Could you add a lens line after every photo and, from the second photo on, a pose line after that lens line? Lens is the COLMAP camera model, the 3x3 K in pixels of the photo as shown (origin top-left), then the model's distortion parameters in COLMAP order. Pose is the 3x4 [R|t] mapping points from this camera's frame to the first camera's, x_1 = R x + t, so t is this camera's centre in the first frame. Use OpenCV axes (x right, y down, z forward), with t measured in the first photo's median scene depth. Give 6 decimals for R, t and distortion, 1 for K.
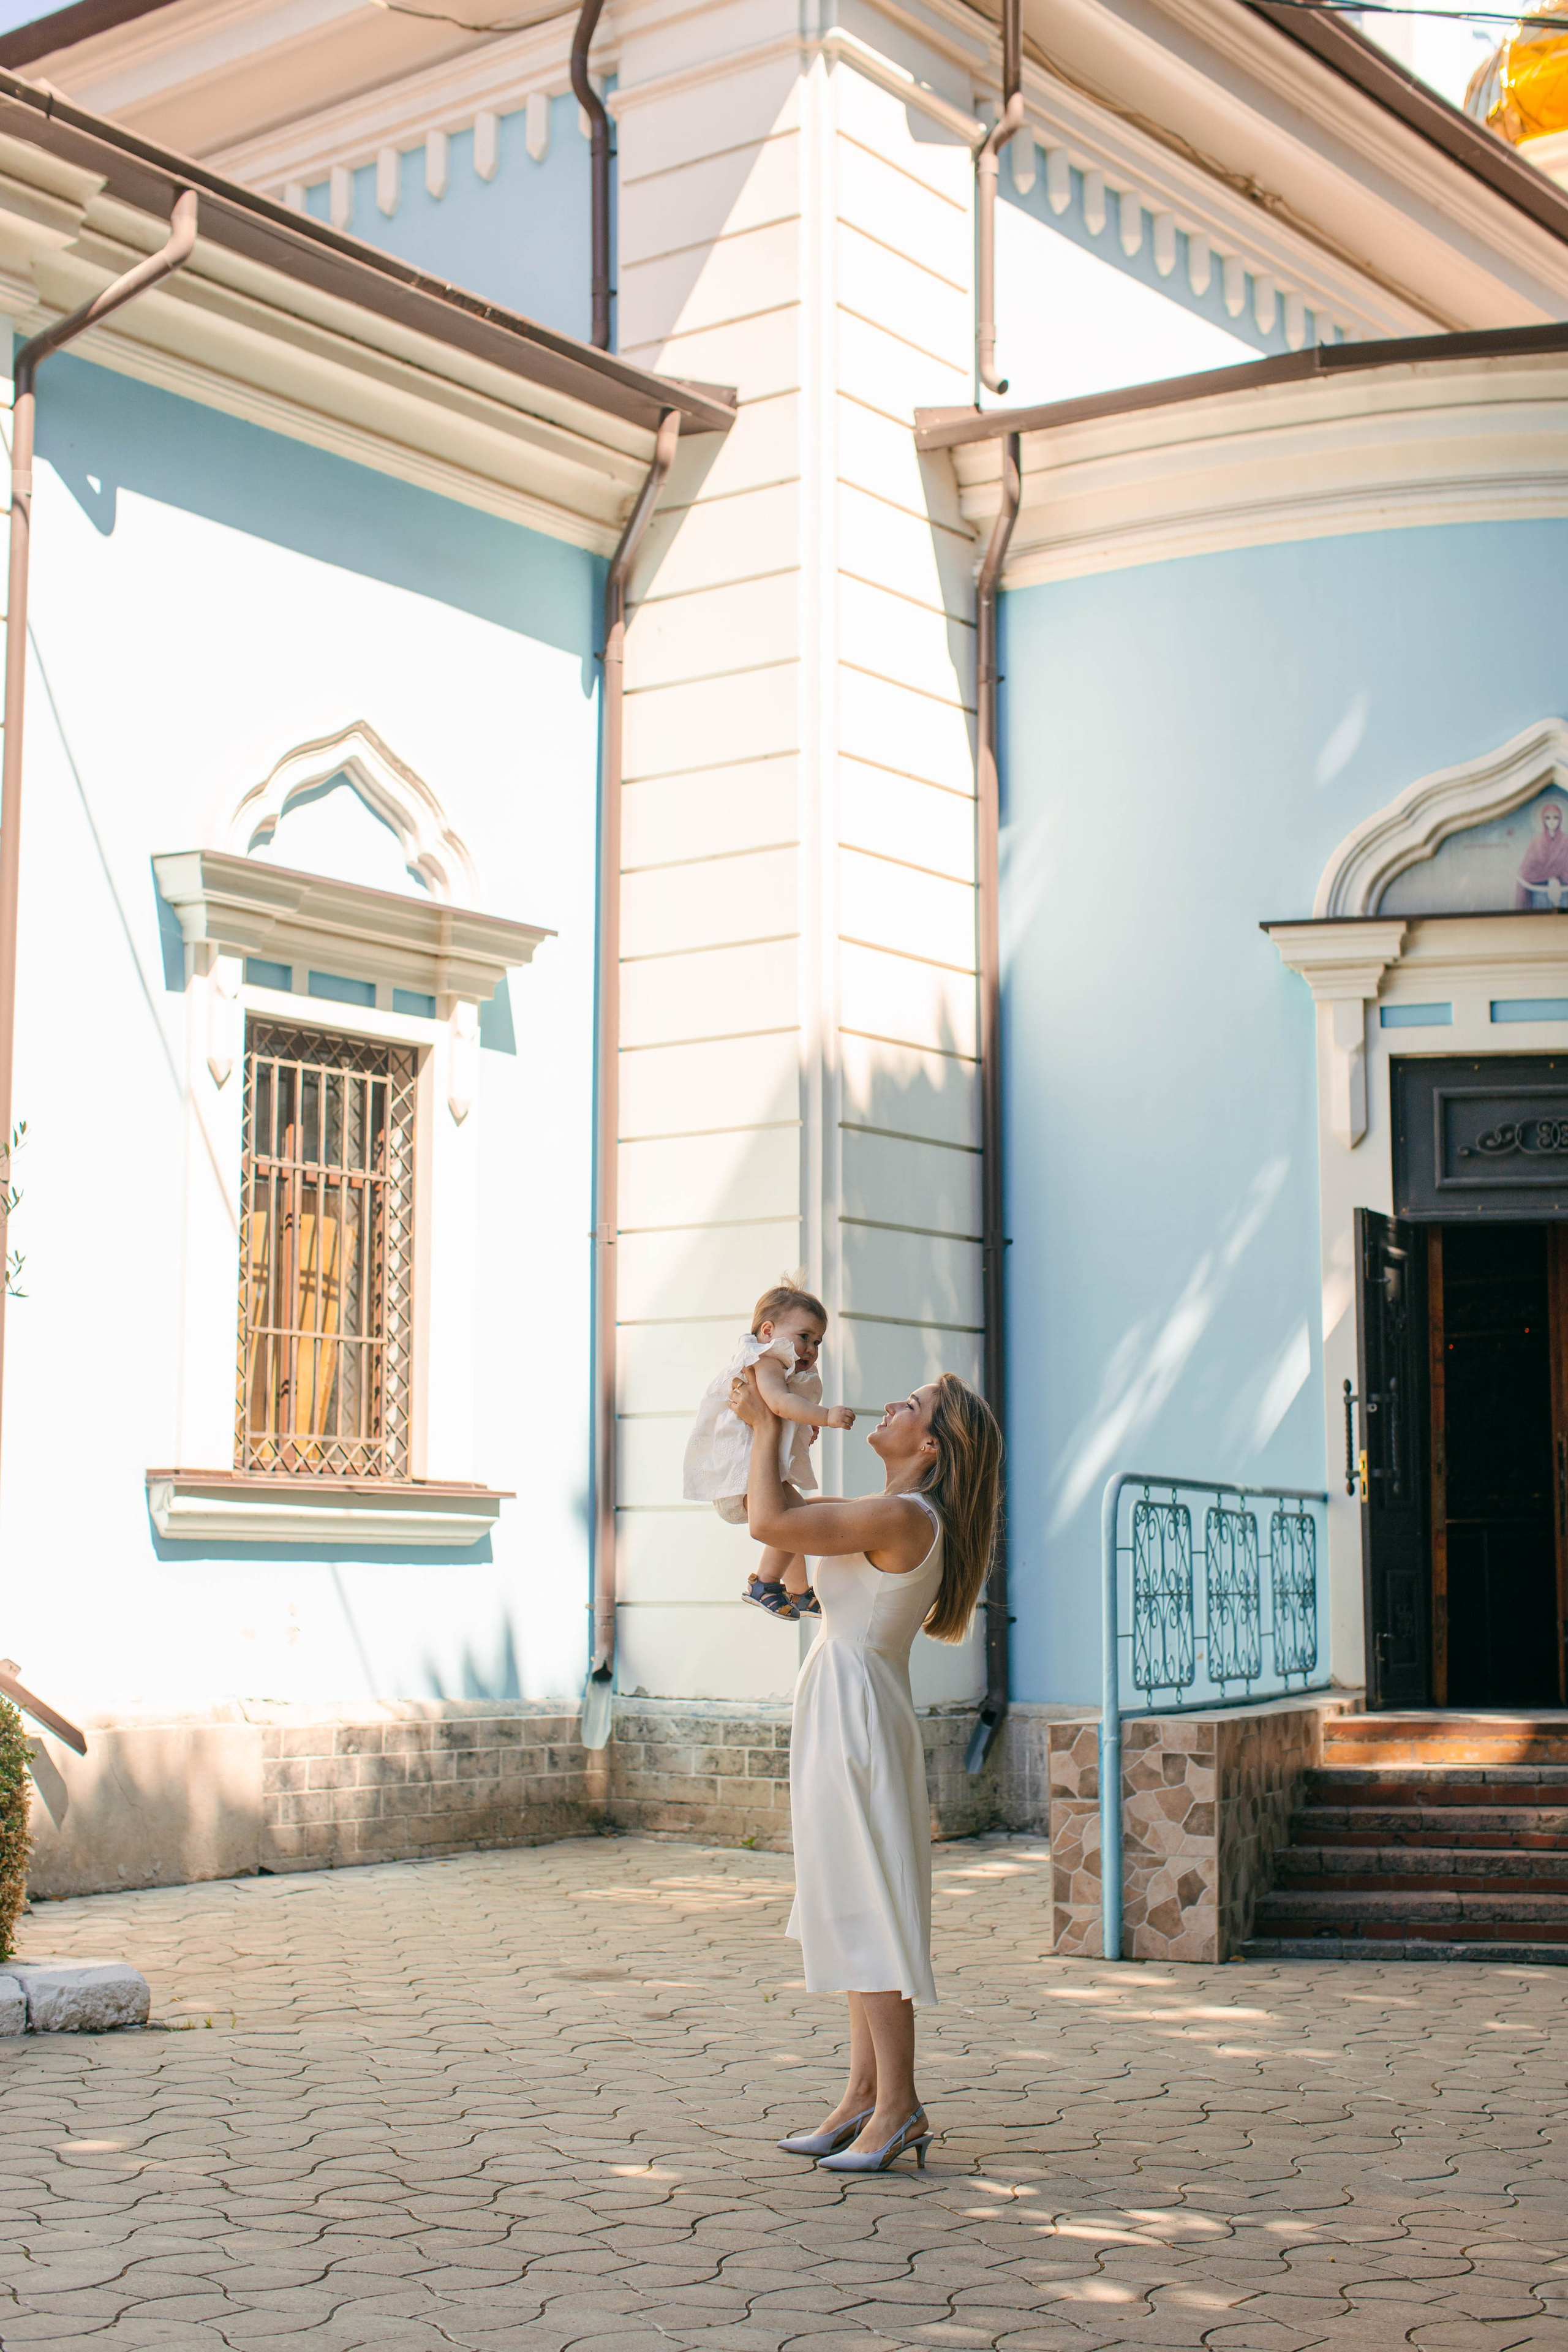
lens RADIAL K [[3426.1, 0, 784.0], [0, 3426.1, 1176.0], [0, 0, 1]] dist [0.011689, 0.017268]
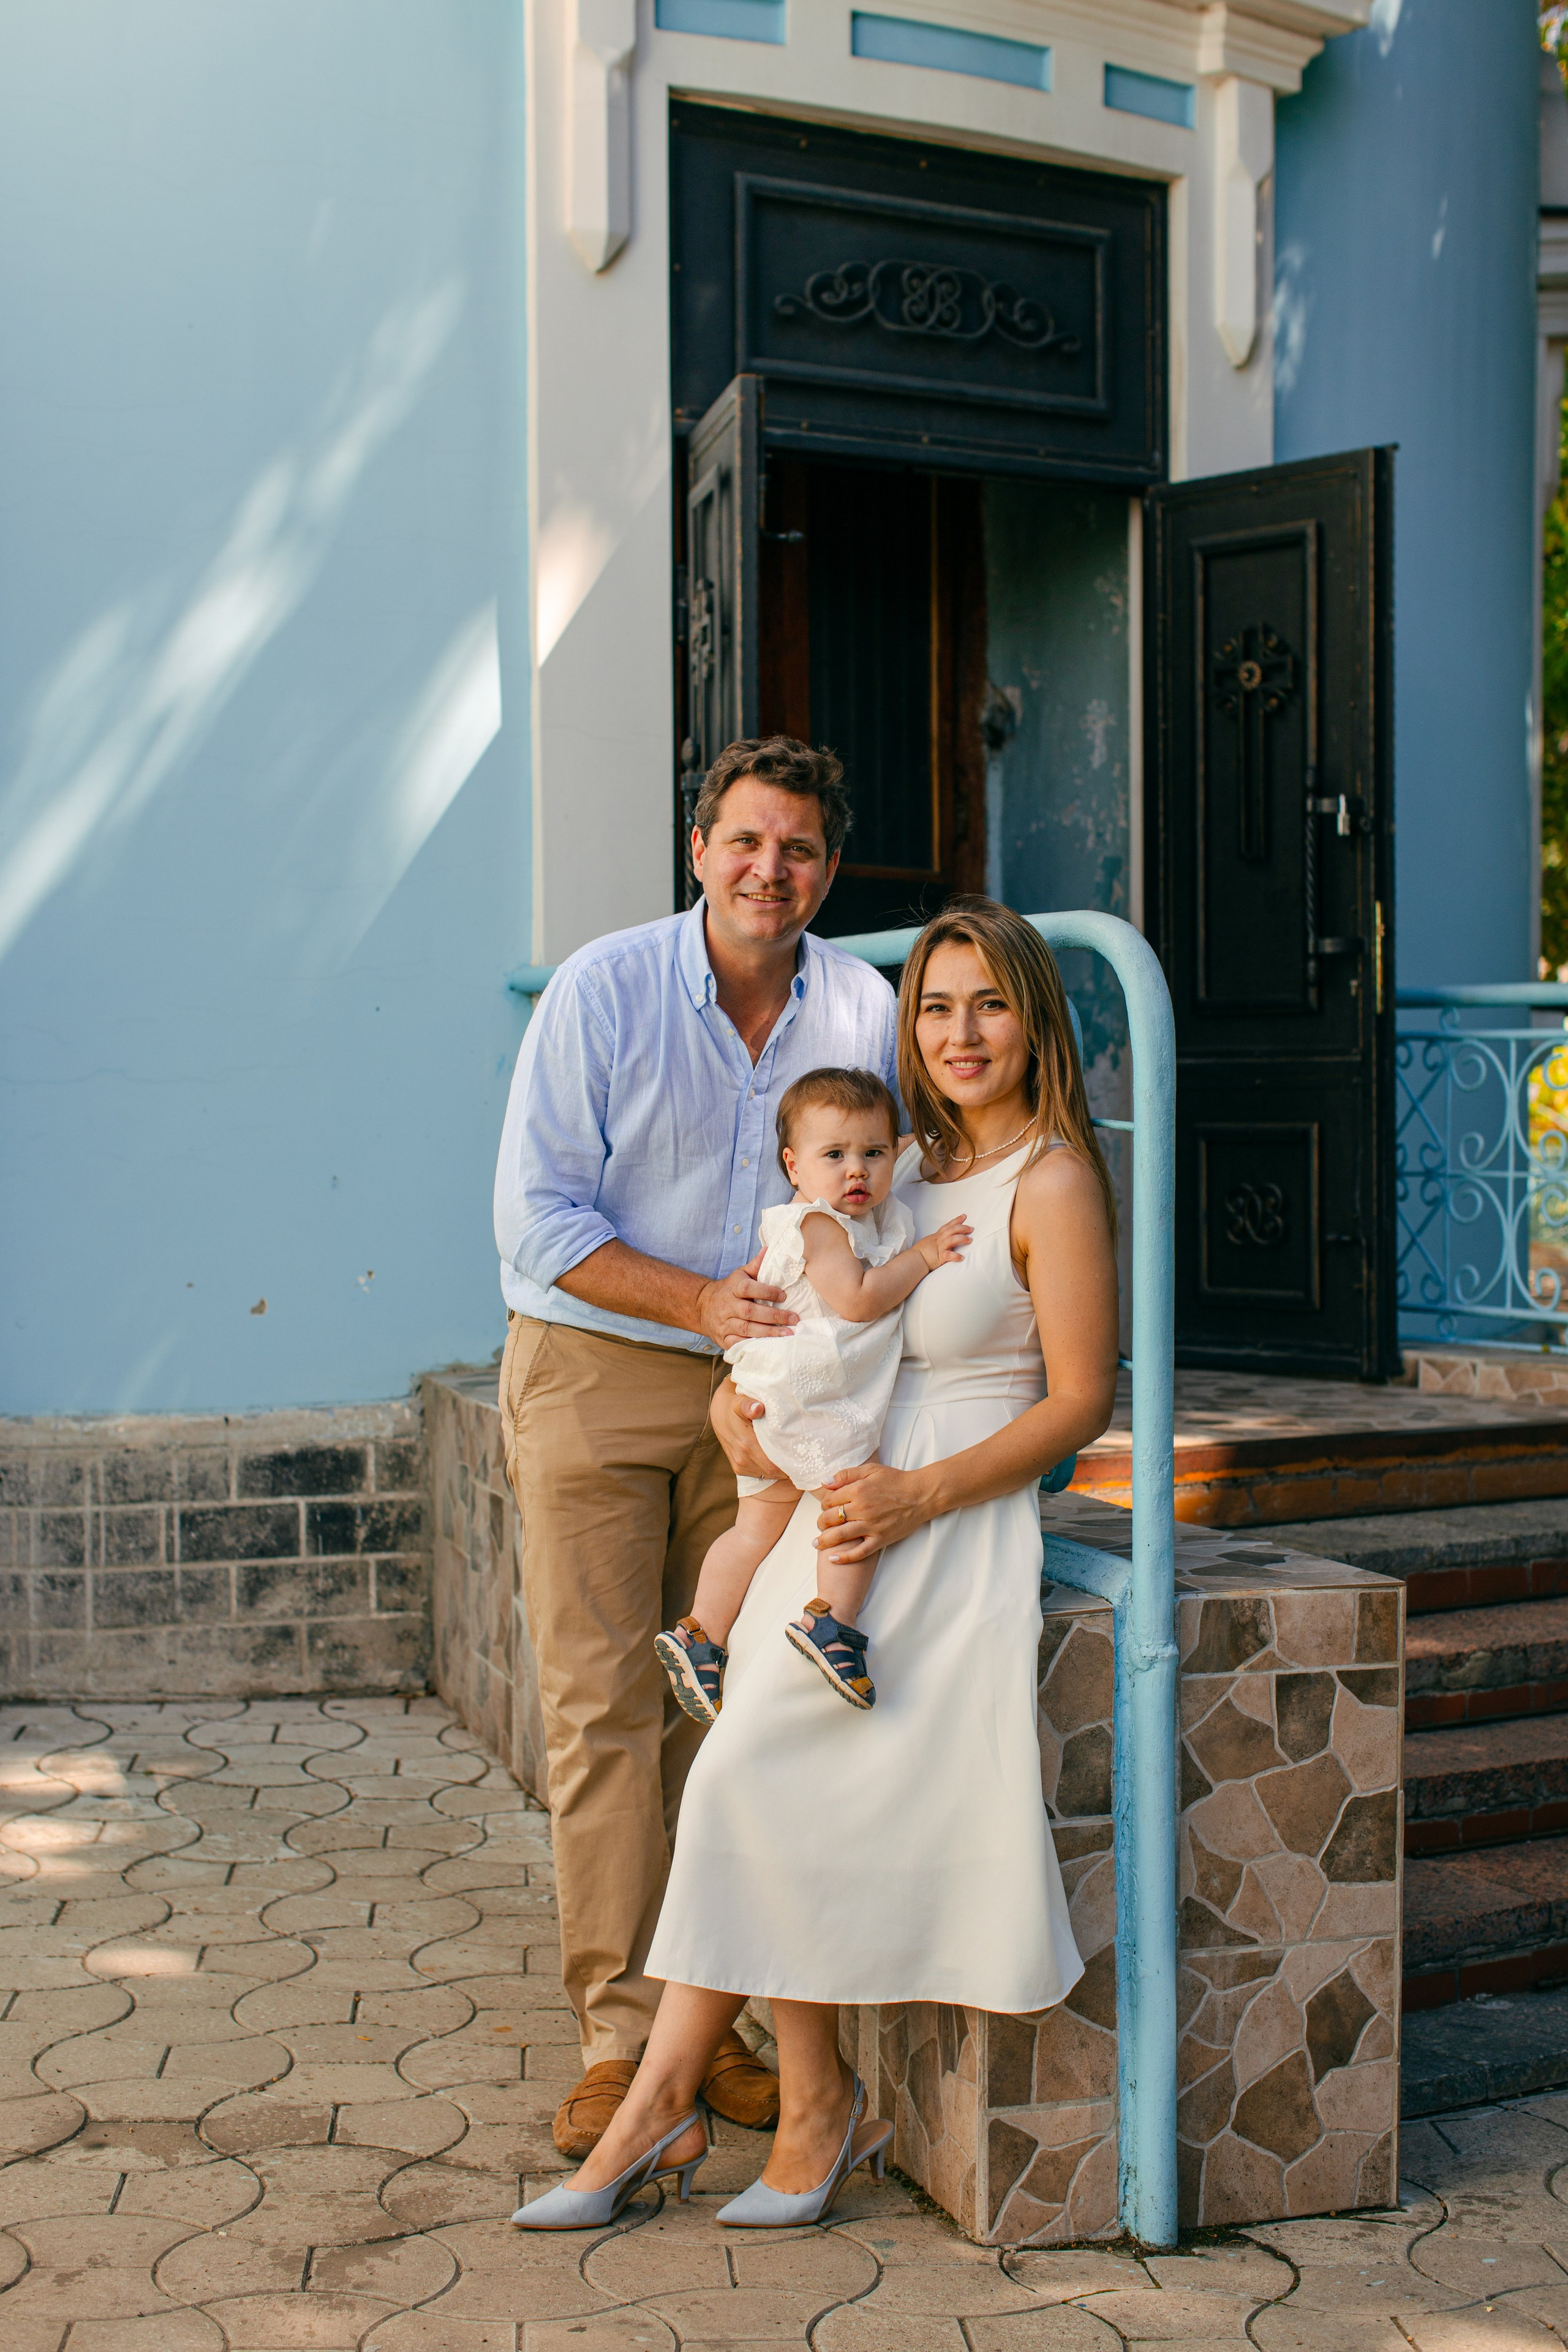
lens RADIAL K [[3426.1, 0, 784.0], [0, 3426.1, 1176.0], [0, 0, 1]] dist [0.011689, 0.017268]
pose [[0.766910, -0.023892, 0.641309, -0.165056], [-0.071909, 0.989814, 0.122868, 0.072992], [-0.637713, -0.140345, 0.757381, 0.756696]]
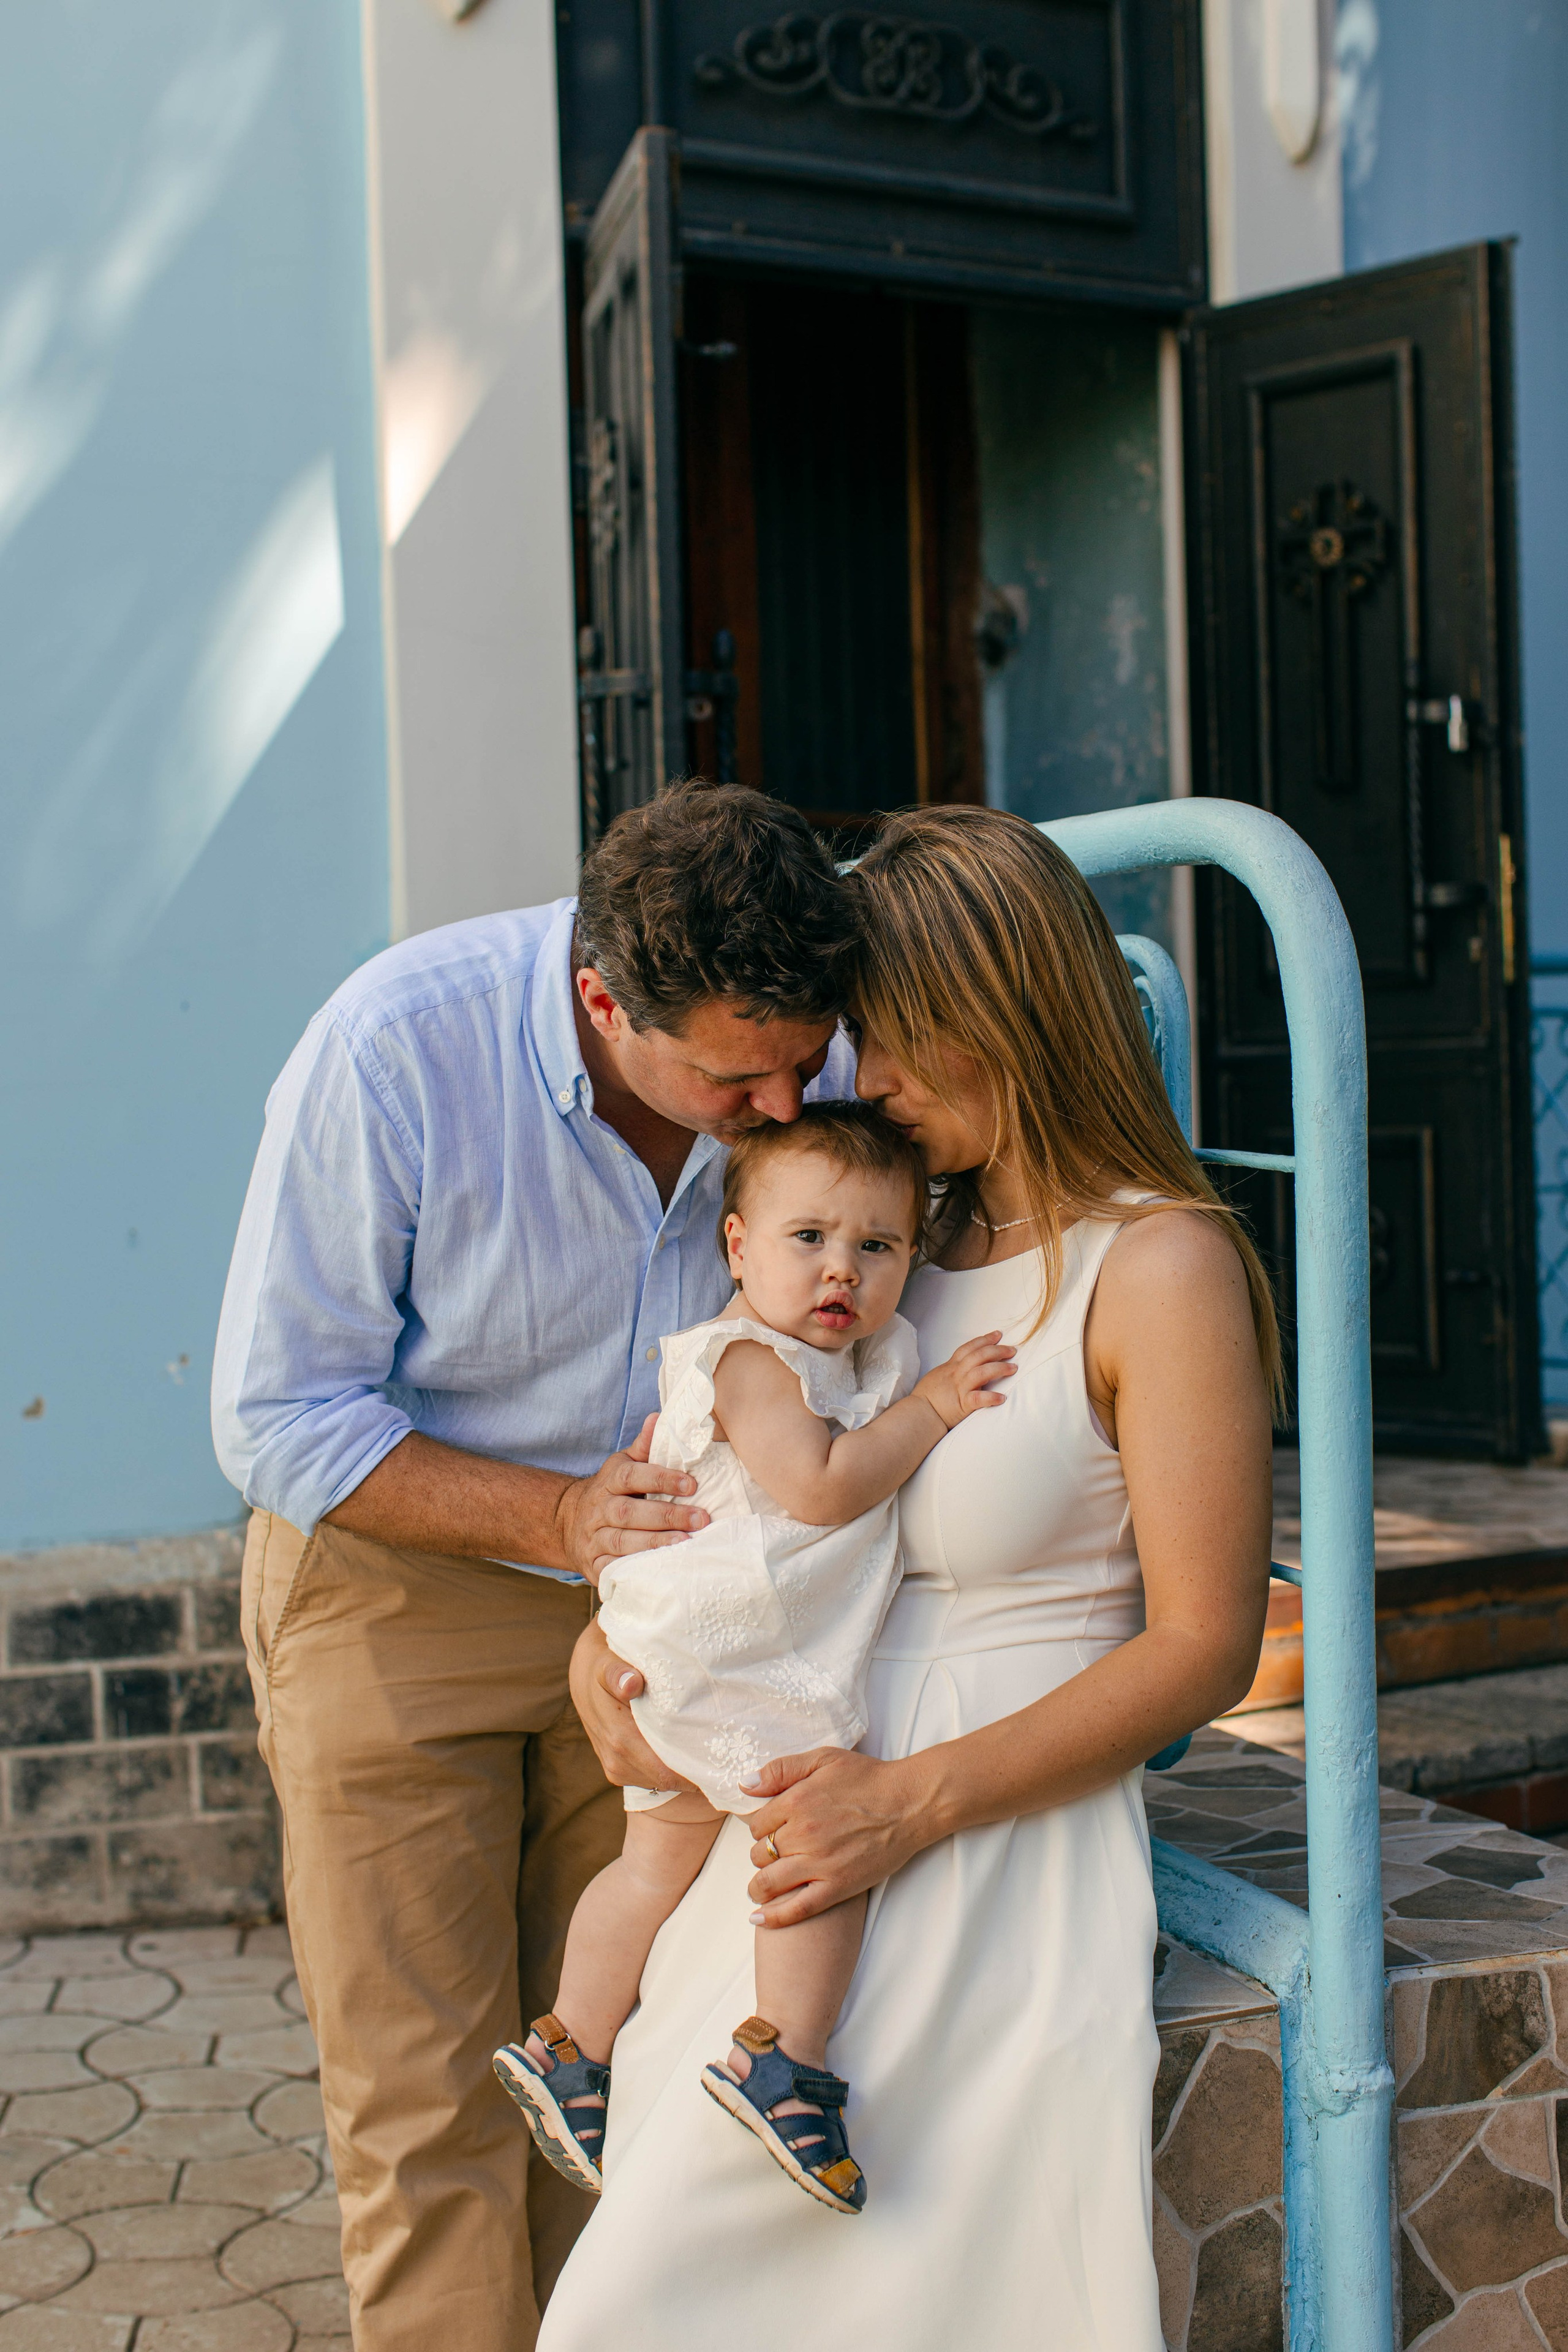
lens RADIAL K [[3426.1, 0, 784.0], [0, 3426.1, 1176.0], [0, 0, 1]] dist [0.011689, 0.017268]
pose [[0.763480, -0.041802, 0.644477, -0.062576], [-0.049254, 0.991228, 0.122642, 0.086288], [-0.643951, -0.125377, 0.754724, 0.870475]]
